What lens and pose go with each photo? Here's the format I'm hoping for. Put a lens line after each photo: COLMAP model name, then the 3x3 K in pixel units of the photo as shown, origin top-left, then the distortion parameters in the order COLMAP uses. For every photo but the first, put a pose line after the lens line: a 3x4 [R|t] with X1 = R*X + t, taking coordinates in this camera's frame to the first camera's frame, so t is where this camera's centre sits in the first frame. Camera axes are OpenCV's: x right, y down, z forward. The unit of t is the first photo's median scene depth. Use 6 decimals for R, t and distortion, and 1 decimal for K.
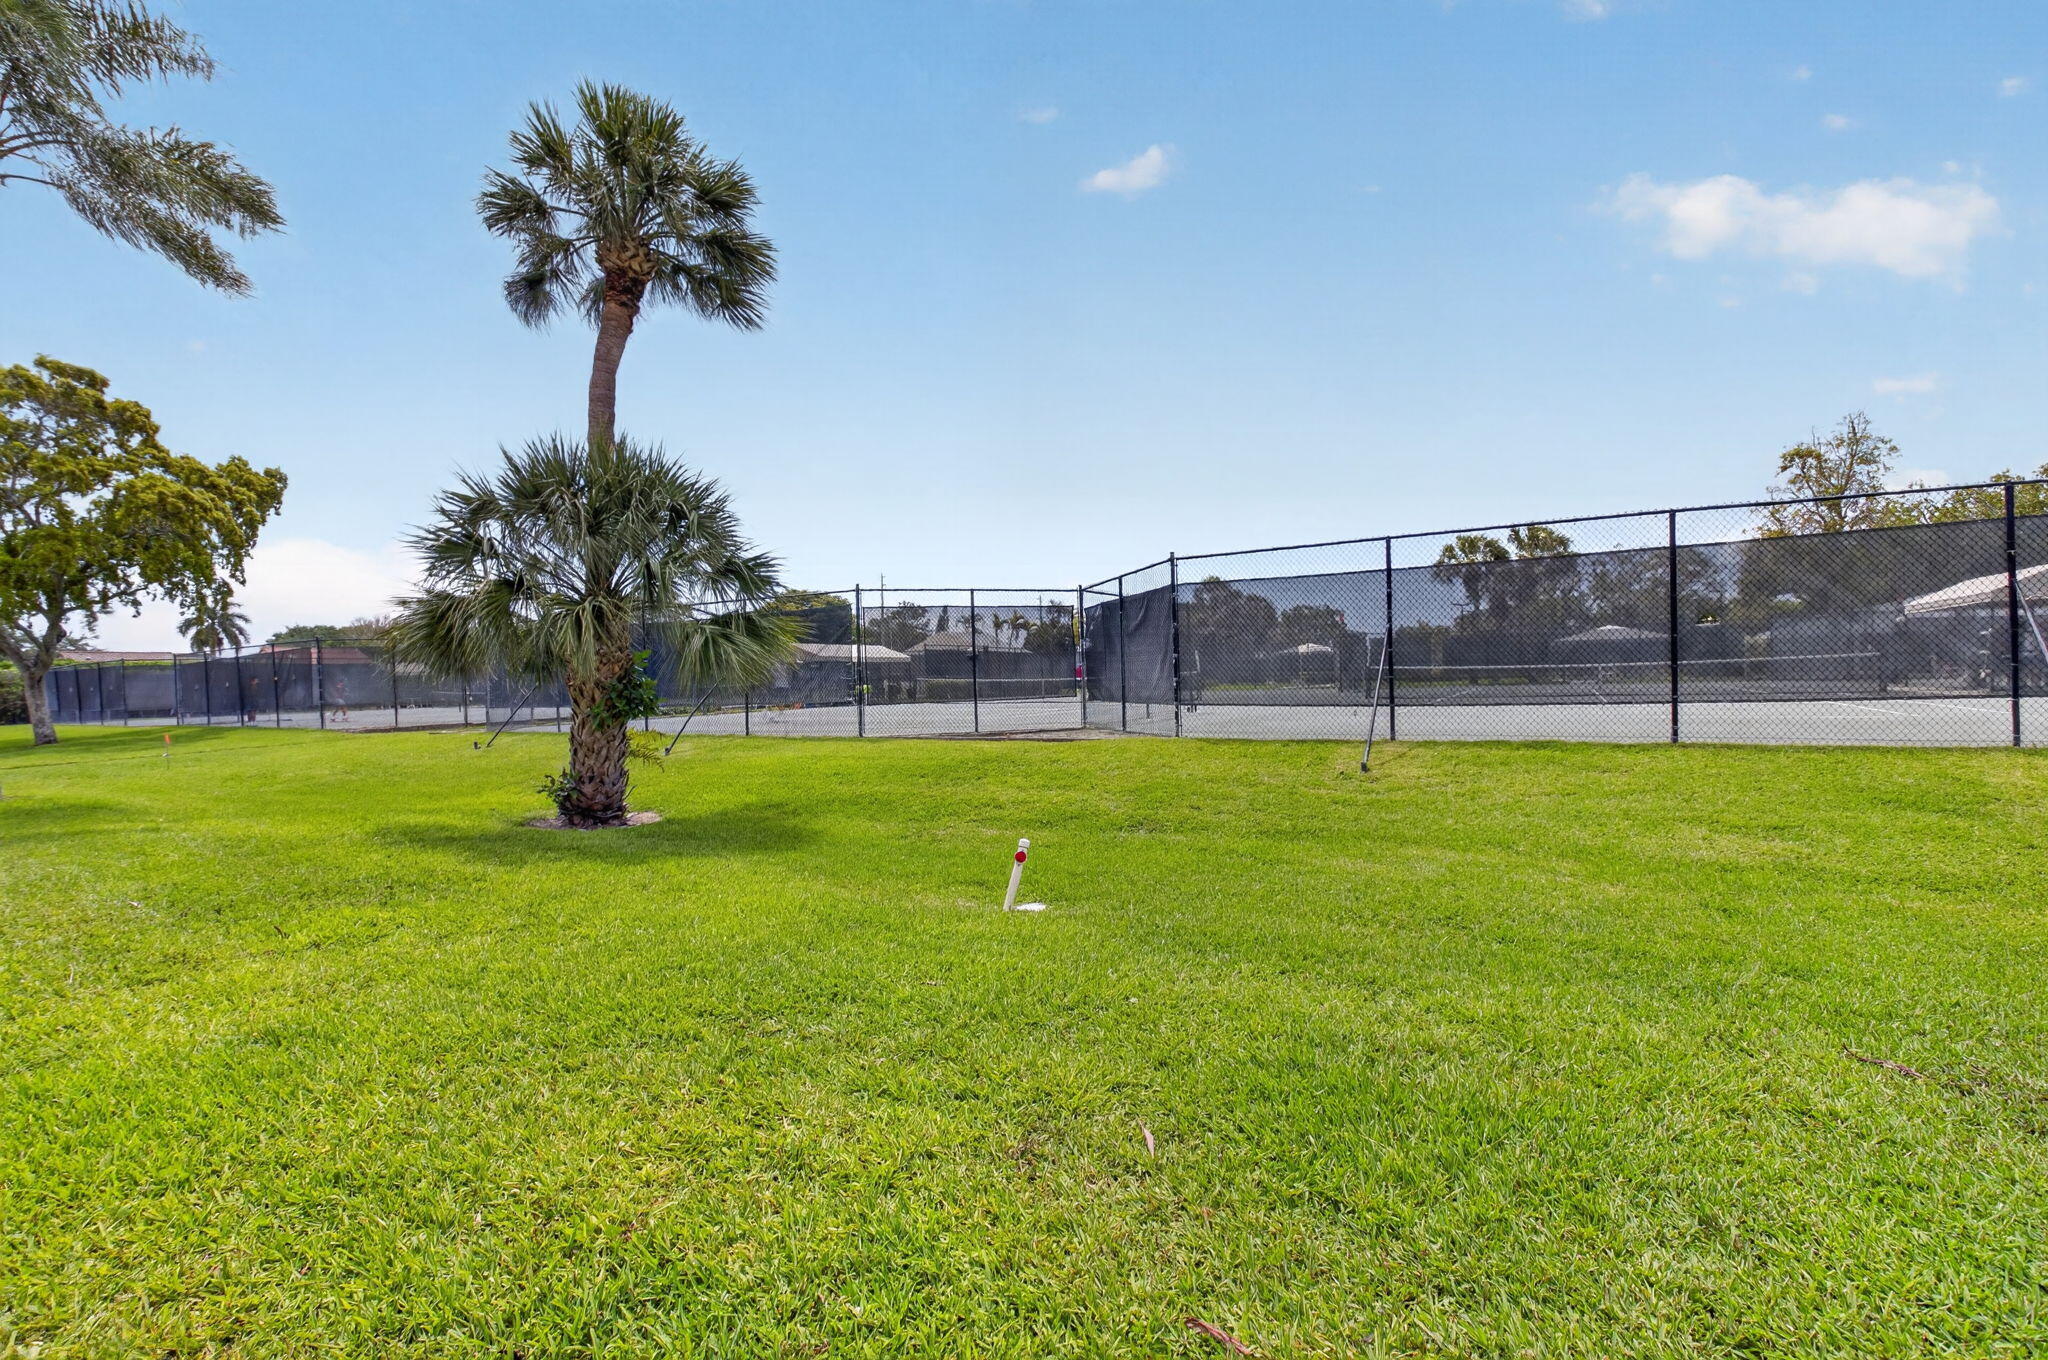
lens RADIAL K [[884.2, 0, 1052.9], [0, 884.2, 676.0], [0, 0, 1]] dist [0.002068, -0.023839]
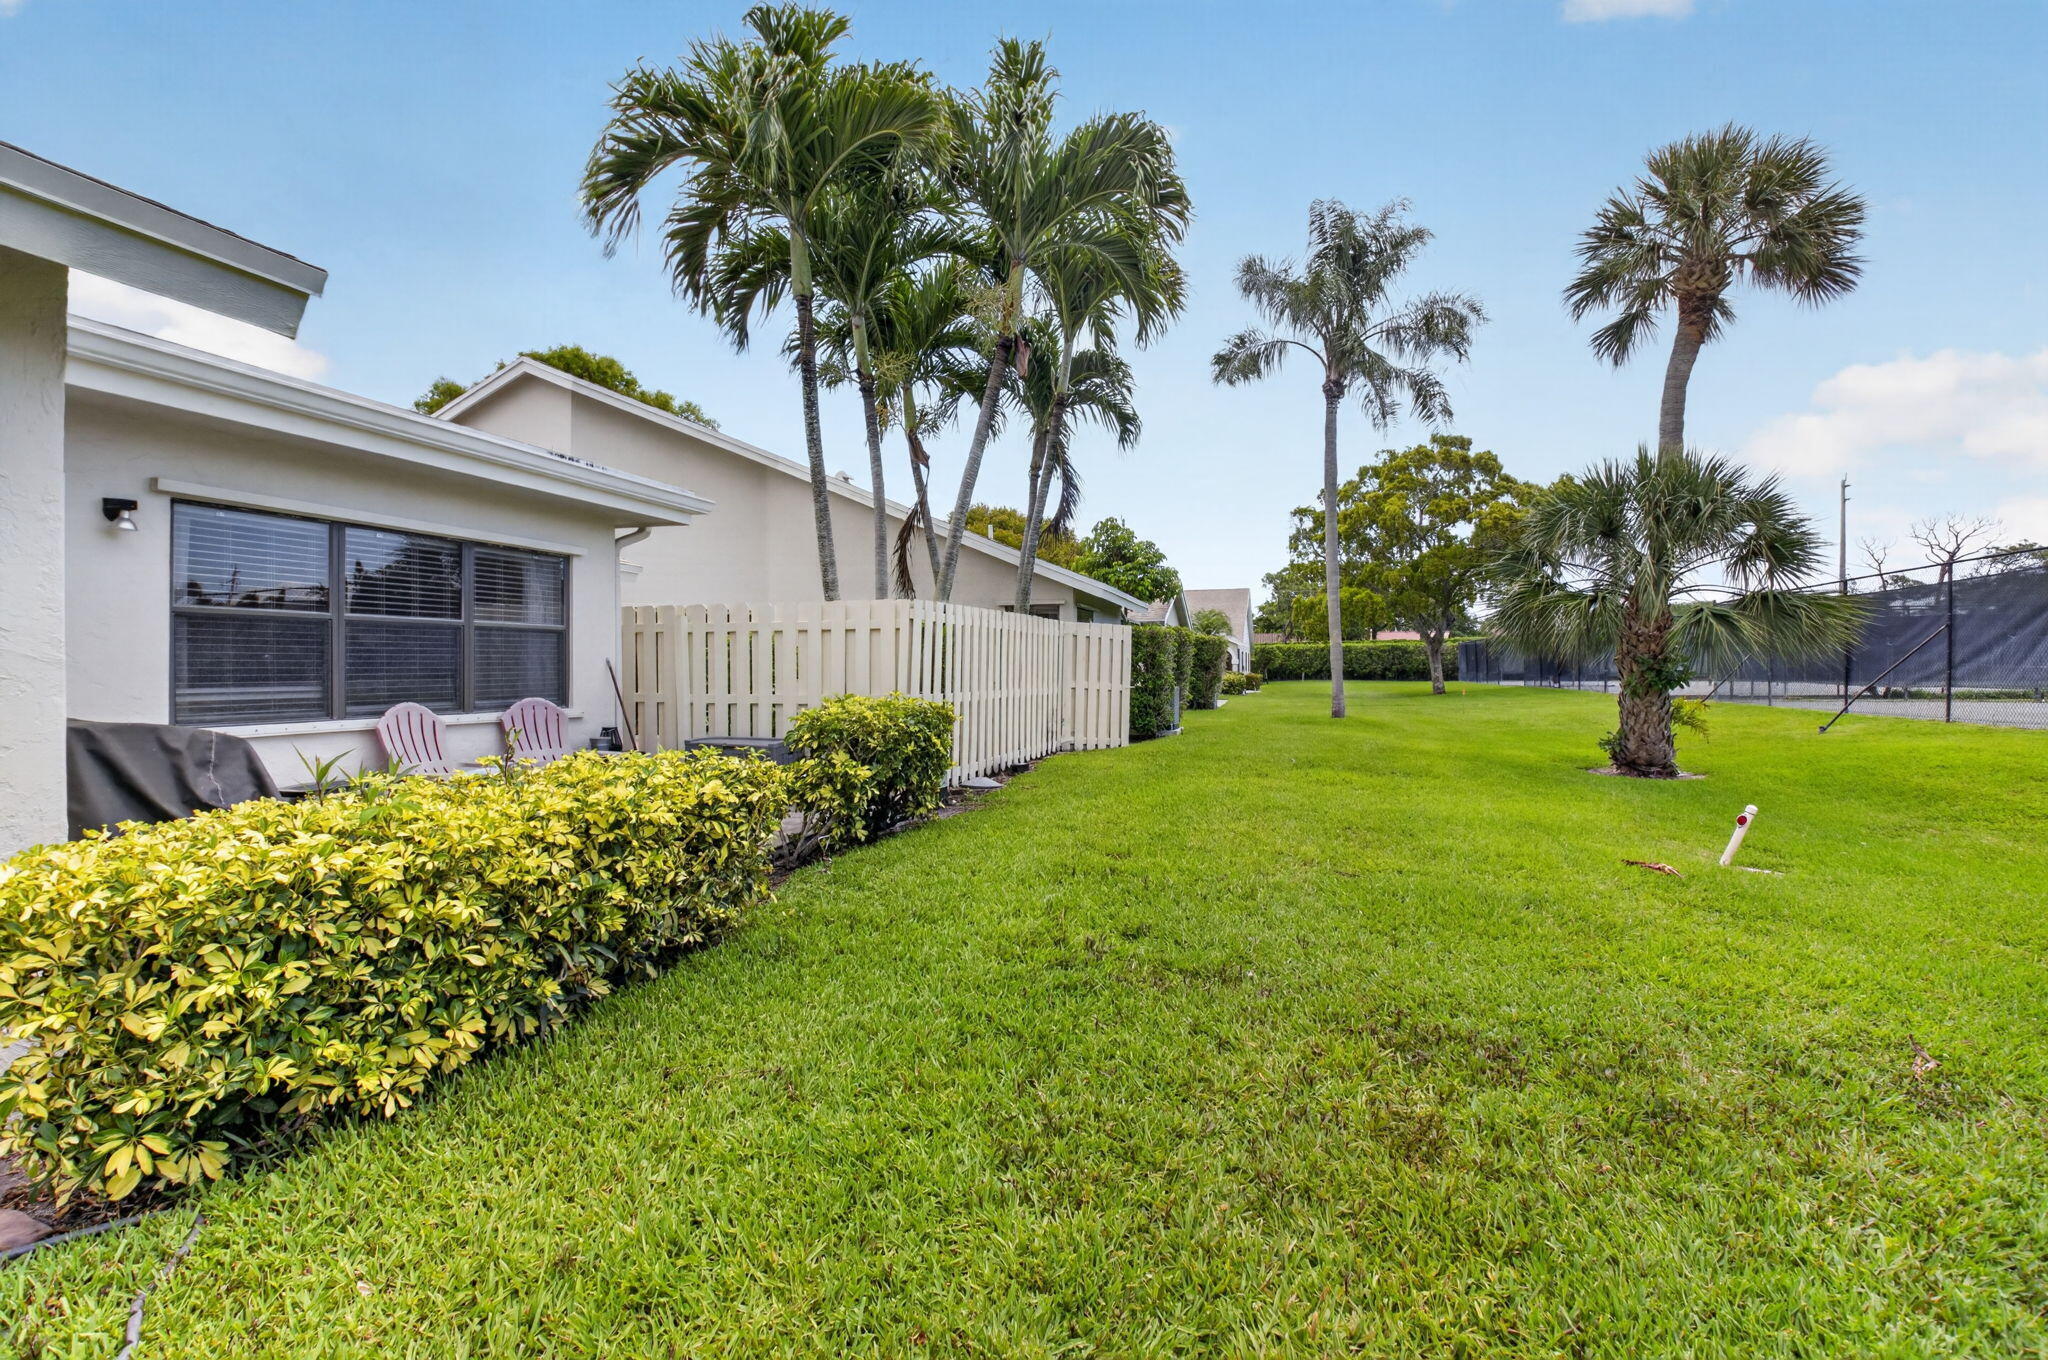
lens RADIAL K [[877.5, 0, 1032.8], [0, 877.5, 668.6], [0, 0, 1]] dist [-0.000049, -0.016682]
pose [[0.206454, 0.021092, -0.978229, 0.417479], [0.004522, 0.999736, 0.022510, -0.009051], [0.978446, -0.009071, 0.206304, -0.055318]]
